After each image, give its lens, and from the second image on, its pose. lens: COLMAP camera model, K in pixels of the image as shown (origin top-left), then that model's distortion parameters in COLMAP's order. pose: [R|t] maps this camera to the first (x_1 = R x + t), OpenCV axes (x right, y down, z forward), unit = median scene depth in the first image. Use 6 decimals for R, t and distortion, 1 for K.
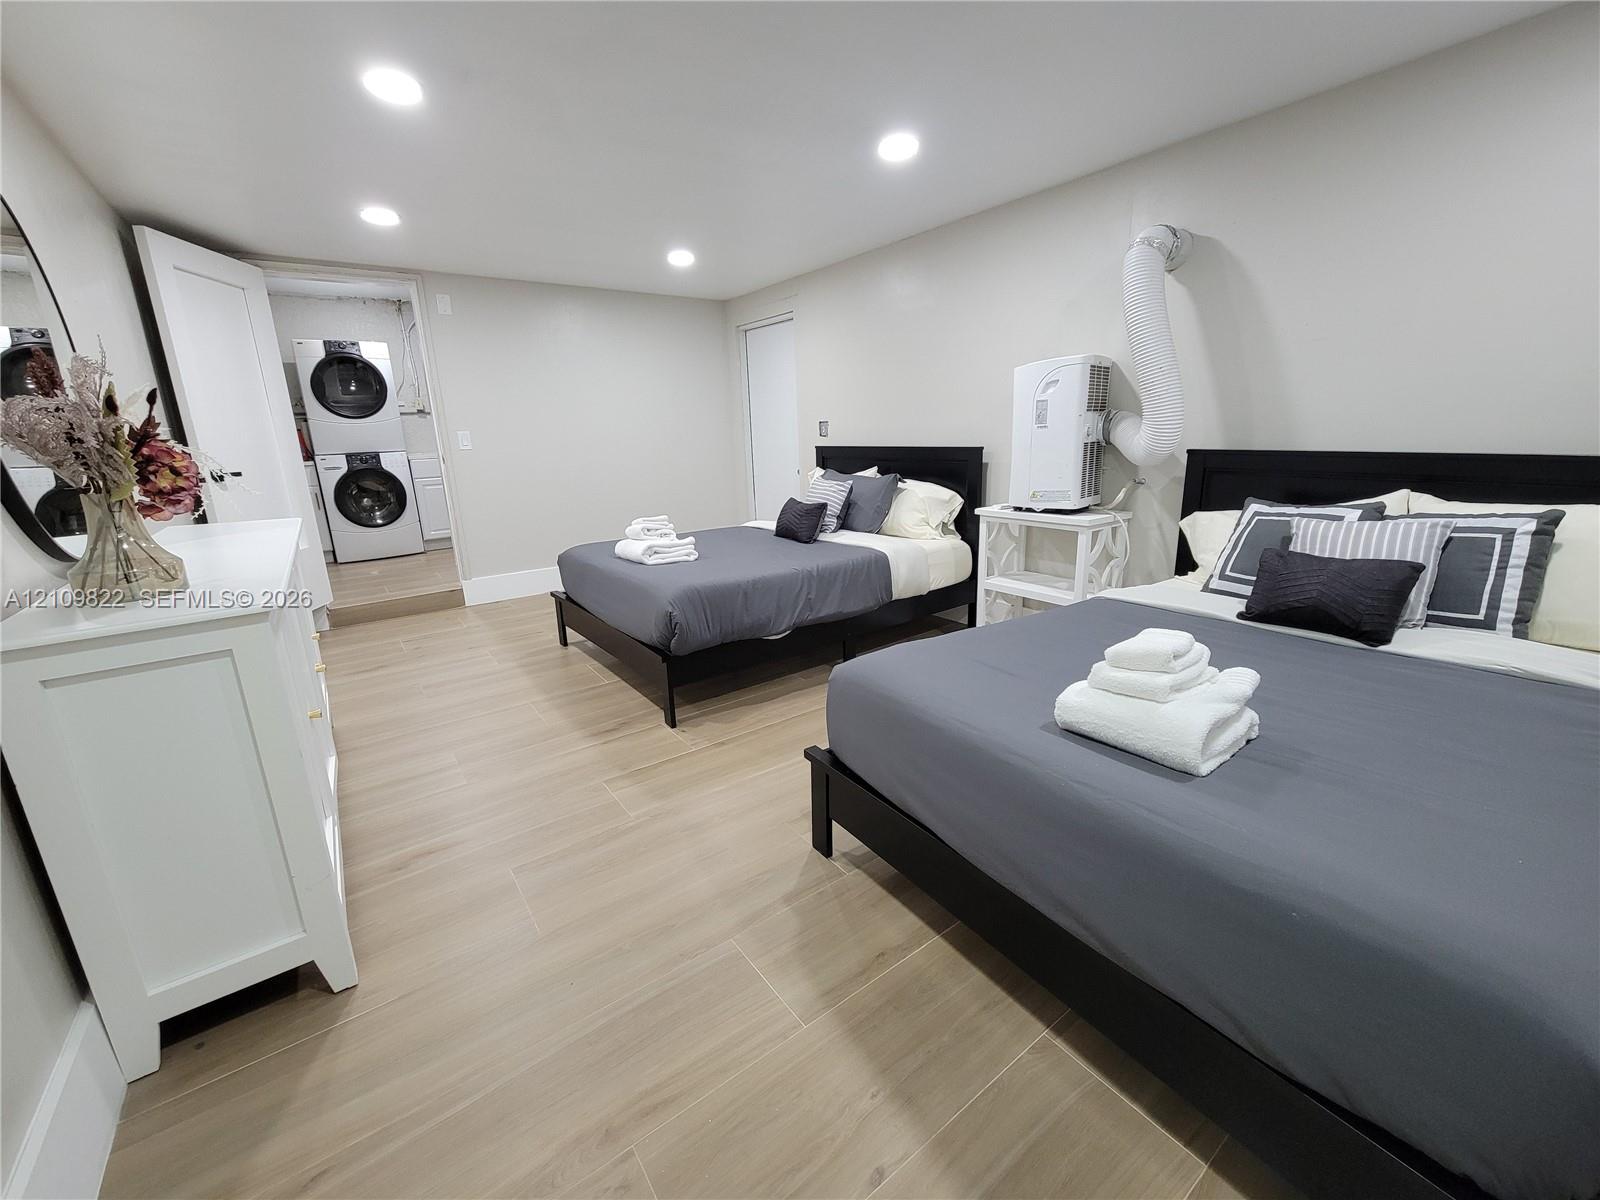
lens RADIAL K [[649.9, 0, 800.5], [0, 649.9, 588.8], [0, 0, 1]] dist [0.002161, -0.001977]
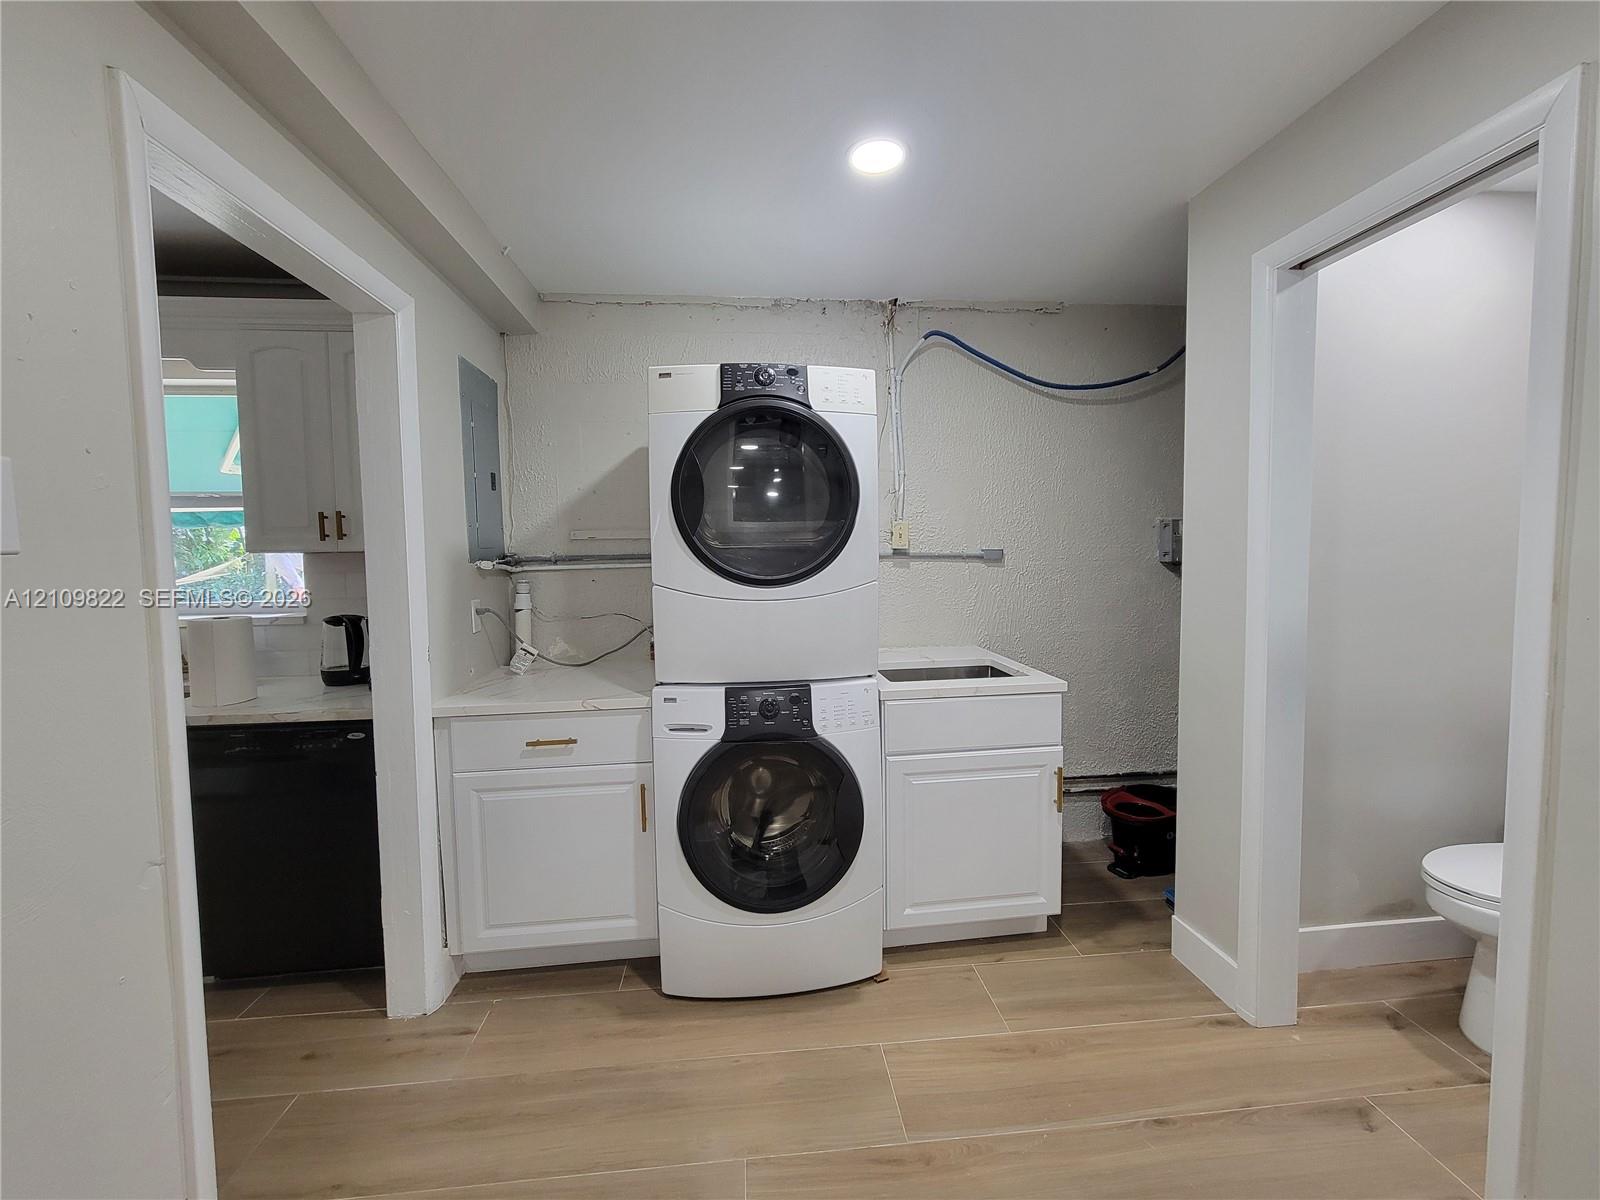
lens RADIAL K [[649.9, 0, 803.6], [0, 649.9, 592.7], [0, 0, 1]] dist [0.002161, -0.001977]
pose [[0.859999, 0.056817, -0.507123, -0.923311], [-0.140008, 0.981917, -0.127420, -0.404586], [0.490713, 0.180583, 0.852403, 1.344144]]
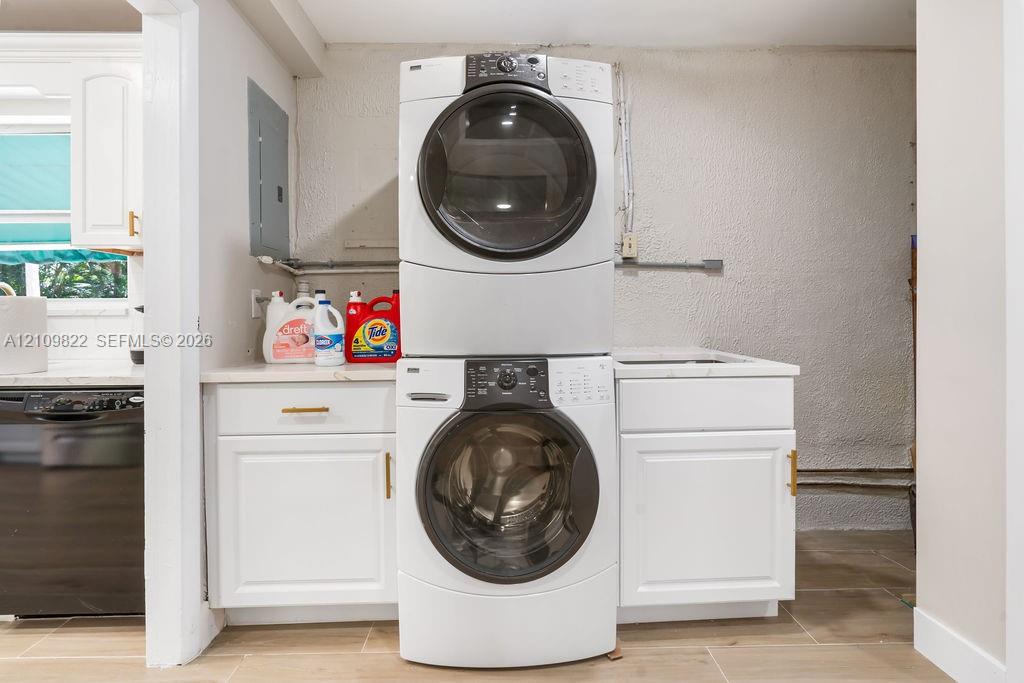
lens RADIAL K [[435.0, 0, 515.0], [0, 435.0, 338.9], [0, 0, 1]] dist [-0.004985, 0.001748]
pose [[0.819199, 0.036075, -0.572374, -1.011104], [-0.163327, 0.971368, -0.172537, -0.336277], [0.549762, 0.234826, 0.801635, 1.530628]]
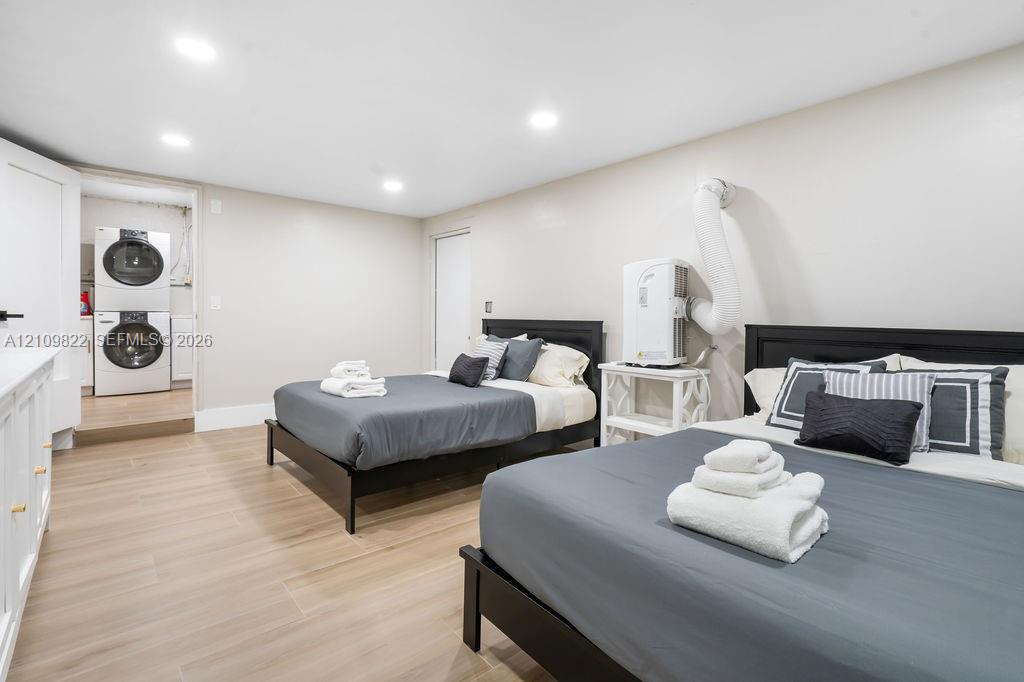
lens RADIAL K [[474.6, 0, 510.8], [0, 474.6, 324.7], [0, 0, 1]] dist [-0.005462, 0.001572]
pose [[0.996083, 0.042715, 0.077423, 0.009019], [-0.023817, 0.972830, -0.230294, 0.031761], [-0.085156, 0.227548, 0.970036, 0.044611]]
